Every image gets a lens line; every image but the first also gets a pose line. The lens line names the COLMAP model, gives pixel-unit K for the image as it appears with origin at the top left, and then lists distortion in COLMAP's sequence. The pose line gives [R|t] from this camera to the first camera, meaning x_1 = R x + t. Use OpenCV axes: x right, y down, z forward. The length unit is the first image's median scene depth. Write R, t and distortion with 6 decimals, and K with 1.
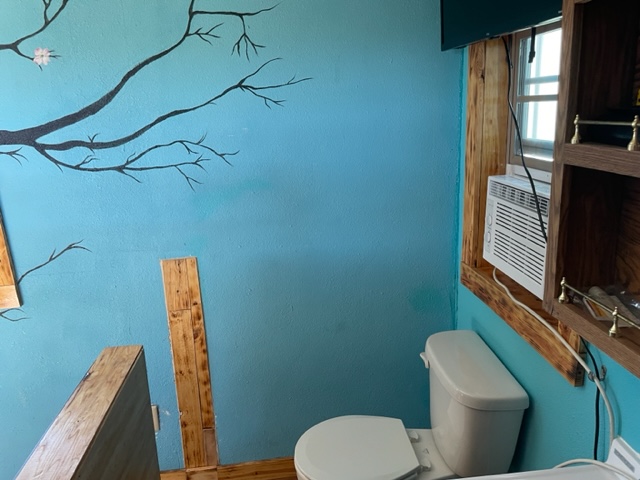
lens RADIAL K [[488.5, 0, 320.0], [0, 488.5, 240.0], [0, 0, 1]] dist [0.085620, -0.115724]
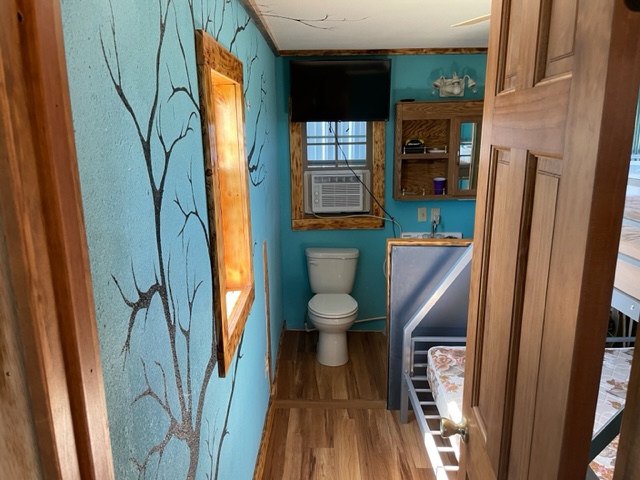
lens RADIAL K [[488.5, 0, 320.0], [0, 488.5, 240.0], [0, 0, 1]] dist [0.085620, -0.115724]
pose [[0.082931, -0.165890, 0.982651, -1.944792], [0.270270, 0.952836, 0.138048, -0.139590], [-0.959206, 0.254133, 0.123854, 0.707018]]
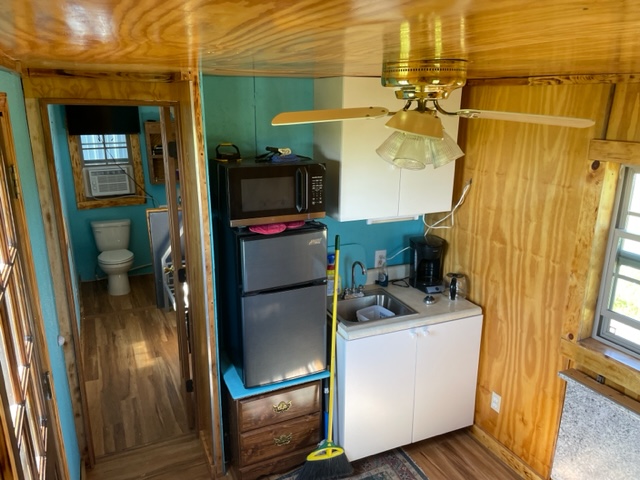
lens RADIAL K [[488.5, 0, 320.0], [0, 488.5, 240.0], [0, 0, 1]] dist [0.085620, -0.115724]
pose [[-0.355073, -0.202333, 0.912680, -3.329833], [0.269189, 0.912816, 0.307090, -0.300938], [-0.895243, 0.354723, -0.269651, 0.621761]]
